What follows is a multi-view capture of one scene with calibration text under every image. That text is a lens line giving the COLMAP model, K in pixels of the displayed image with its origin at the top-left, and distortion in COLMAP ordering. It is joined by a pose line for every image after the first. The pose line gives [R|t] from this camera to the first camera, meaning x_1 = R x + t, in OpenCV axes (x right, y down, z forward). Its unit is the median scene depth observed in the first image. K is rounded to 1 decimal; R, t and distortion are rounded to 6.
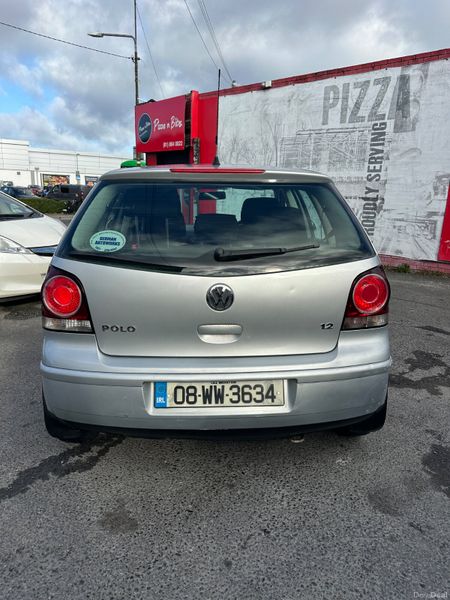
lens RADIAL K [[429.4, 0, 230.5], [0, 429.4, 296.0], [0, 0, 1]] dist [0.041019, -0.043552]
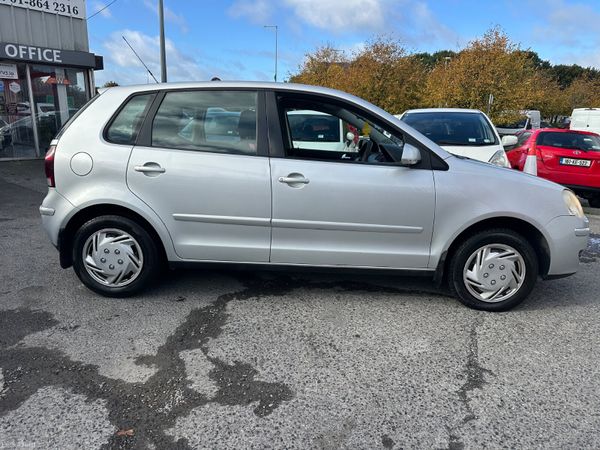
lens RADIAL K [[425.1, 0, 296.2], [0, 425.1, 222.6], [0, 0, 1]] dist [0.043260, -0.052878]
pose [[-0.085576, 0.203055, -0.975421, 0.464969], [-0.255152, 0.941898, 0.218462, -0.094646], [0.963106, 0.267576, -0.028794, 0.501675]]
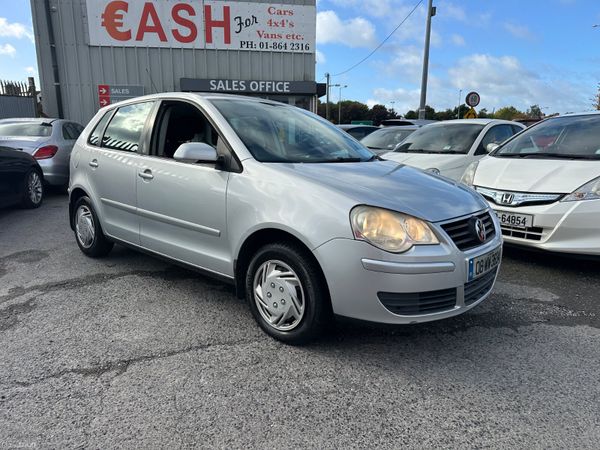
lens RADIAL K [[425.1, 0, 297.2], [0, 425.1, 226.0], [0, 0, 1]] dist [0.043260, -0.052878]
pose [[-0.710986, 0.113963, -0.693910, 0.290756], [-0.185525, 0.921420, 0.341418, -0.176262], [0.678291, 0.371481, -0.633974, 0.874112]]
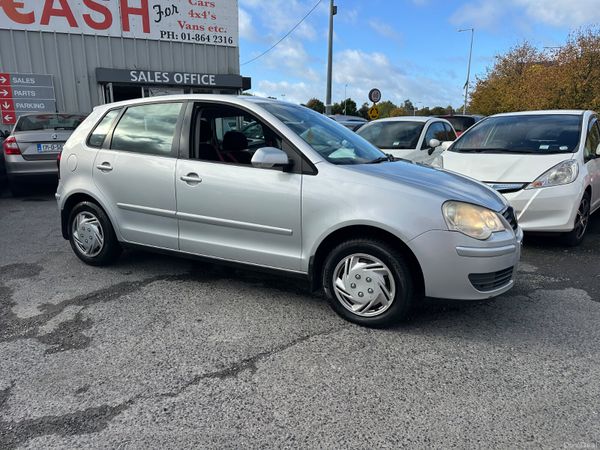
lens RADIAL K [[425.1, 0, 296.0], [0, 425.1, 225.0], [0, 0, 1]] dist [0.043260, -0.052878]
pose [[-0.514561, 0.160564, -0.842286, 0.406982], [-0.214998, 0.926770, 0.308013, -0.159519], [0.830062, 0.339582, -0.442359, 0.771595]]
